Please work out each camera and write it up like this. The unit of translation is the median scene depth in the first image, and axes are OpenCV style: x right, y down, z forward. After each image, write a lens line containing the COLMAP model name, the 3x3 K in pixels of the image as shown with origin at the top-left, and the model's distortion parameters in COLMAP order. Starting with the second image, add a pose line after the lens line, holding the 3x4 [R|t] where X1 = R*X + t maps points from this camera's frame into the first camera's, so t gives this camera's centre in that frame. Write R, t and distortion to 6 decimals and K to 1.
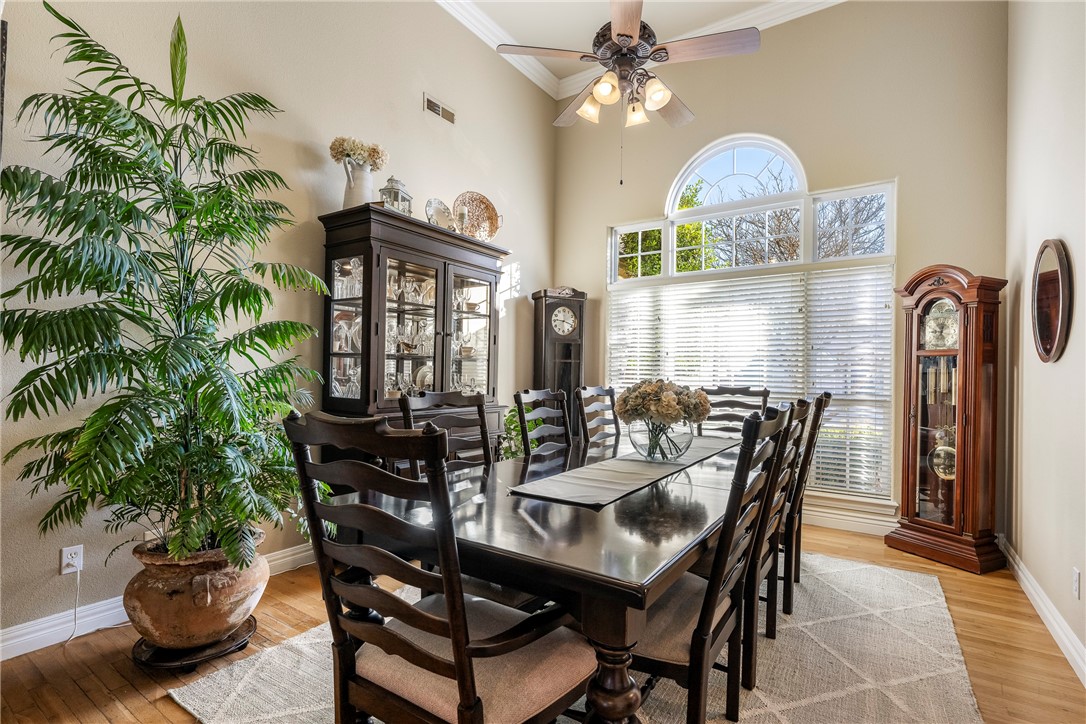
lens RADIAL K [[498.6, 0, 542.3], [0, 498.6, 370.8], [0, 0, 1]] dist [-0.001478, -0.000743]
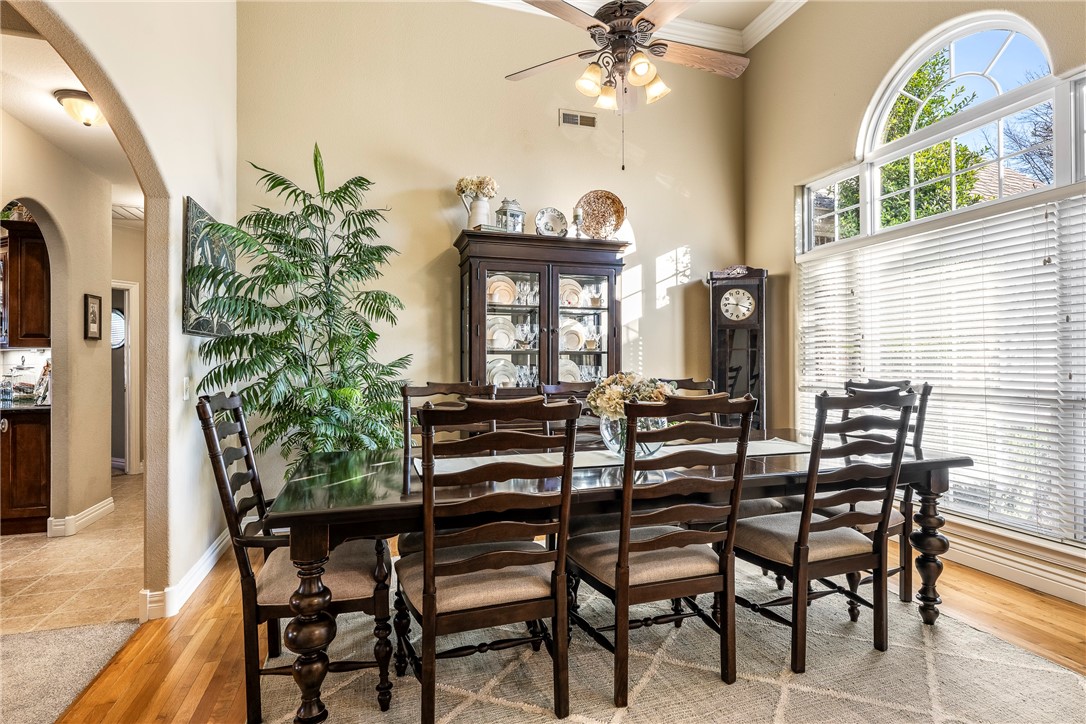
lens RADIAL K [[524.3, 0, 537.2], [0, 524.3, 358.6], [0, 0, 1]] dist [-0.006947, -0.000191]
pose [[0.786086, -0.019956, -0.617795, 0.347522], [0.017672, 0.999796, -0.009809, -0.001070], [0.617864, -0.003207, 0.786278, 0.054293]]
